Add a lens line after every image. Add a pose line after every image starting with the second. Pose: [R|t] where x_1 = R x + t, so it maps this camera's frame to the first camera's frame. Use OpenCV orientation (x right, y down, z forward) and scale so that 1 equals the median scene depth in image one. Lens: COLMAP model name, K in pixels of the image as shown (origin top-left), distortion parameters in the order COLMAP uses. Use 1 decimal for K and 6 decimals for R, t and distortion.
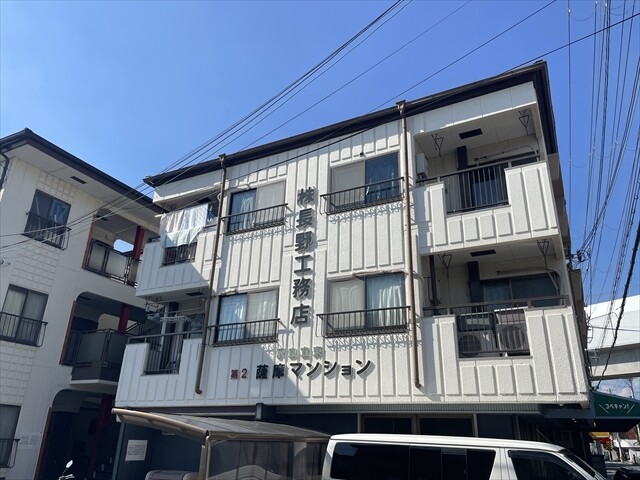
lens RADIAL K [[489.5, 0, 321.2], [0, 489.5, 239.8], [0, 0, 1]] dist [0.037008, -0.038823]
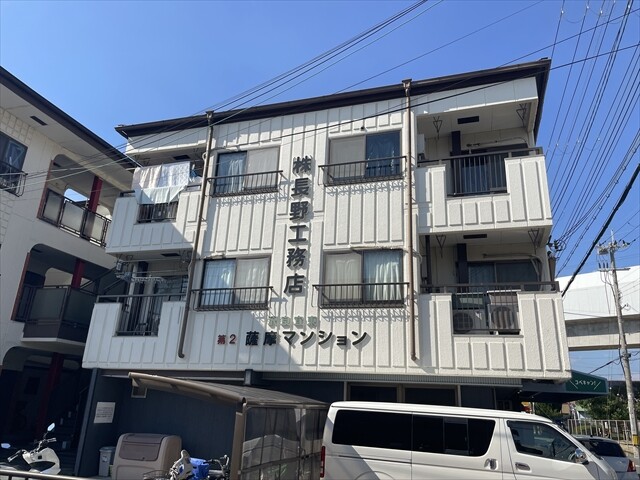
lens RADIAL K [[489.5, 0, 318.9], [0, 489.5, 239.5], [0, 0, 1]] dist [0.037008, -0.038823]
pose [[0.984126, 0.072310, 0.162071, -0.164587], [-0.083016, 0.994723, 0.060284, -0.001993], [-0.156857, -0.072782, 0.984936, 0.012759]]
